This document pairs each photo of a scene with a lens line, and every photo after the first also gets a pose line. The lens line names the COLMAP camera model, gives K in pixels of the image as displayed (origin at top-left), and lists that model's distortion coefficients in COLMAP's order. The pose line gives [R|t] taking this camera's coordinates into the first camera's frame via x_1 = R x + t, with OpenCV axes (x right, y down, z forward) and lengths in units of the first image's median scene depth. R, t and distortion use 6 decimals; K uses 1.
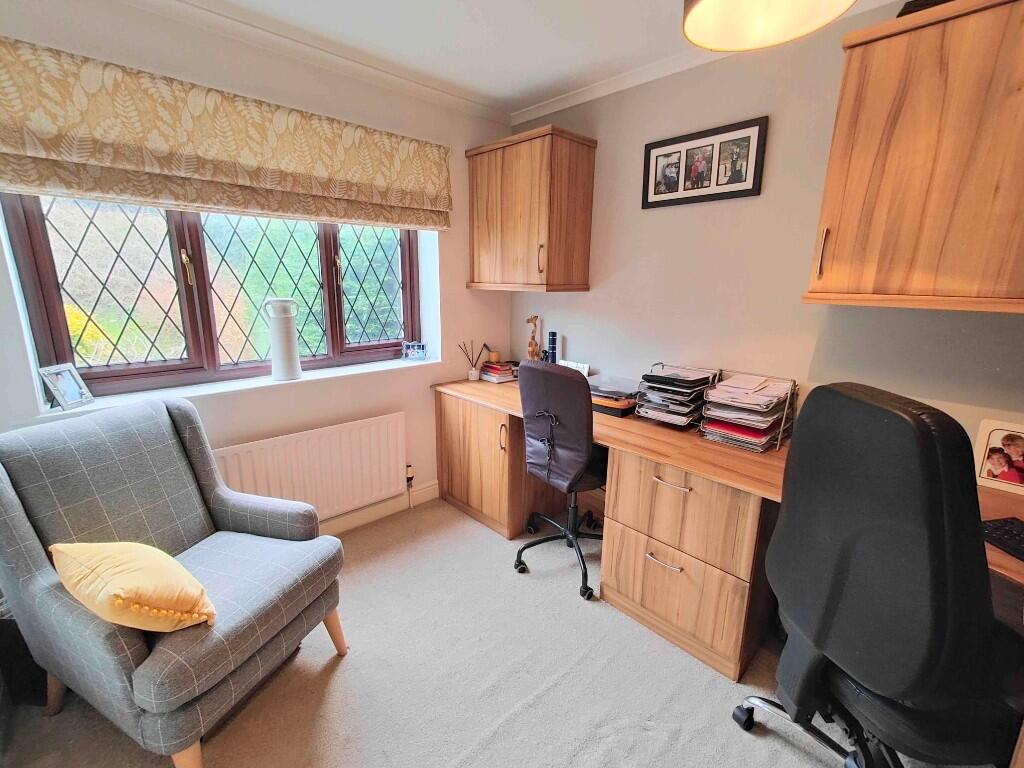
lens RADIAL K [[452.9, 0, 511.1], [0, 452.9, 380.6], [0, 0, 1]] dist [0.007198, -0.000457]
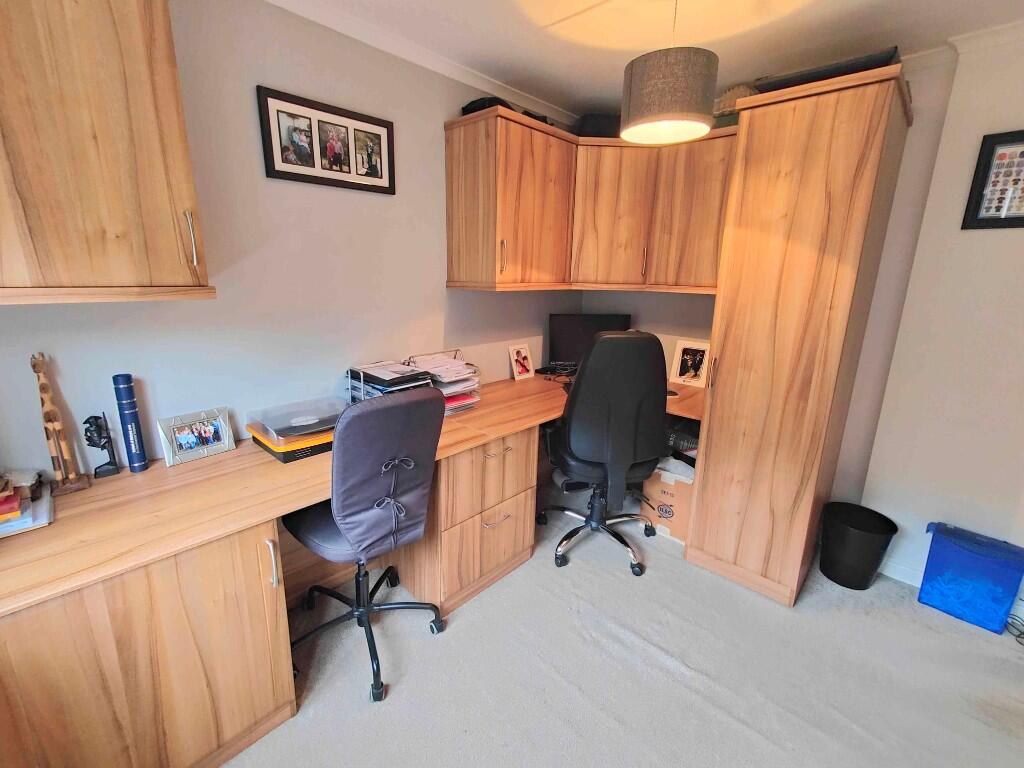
lens RADIAL K [[452.9, 0, 511.1], [0, 452.9, 380.6], [0, 0, 1]] dist [0.007198, -0.000457]
pose [[-0.062163, -0.256021, 0.964670, -0.614070], [0.198419, 0.944077, 0.263342, -0.210333], [-0.978144, 0.207779, -0.007887, 0.794812]]
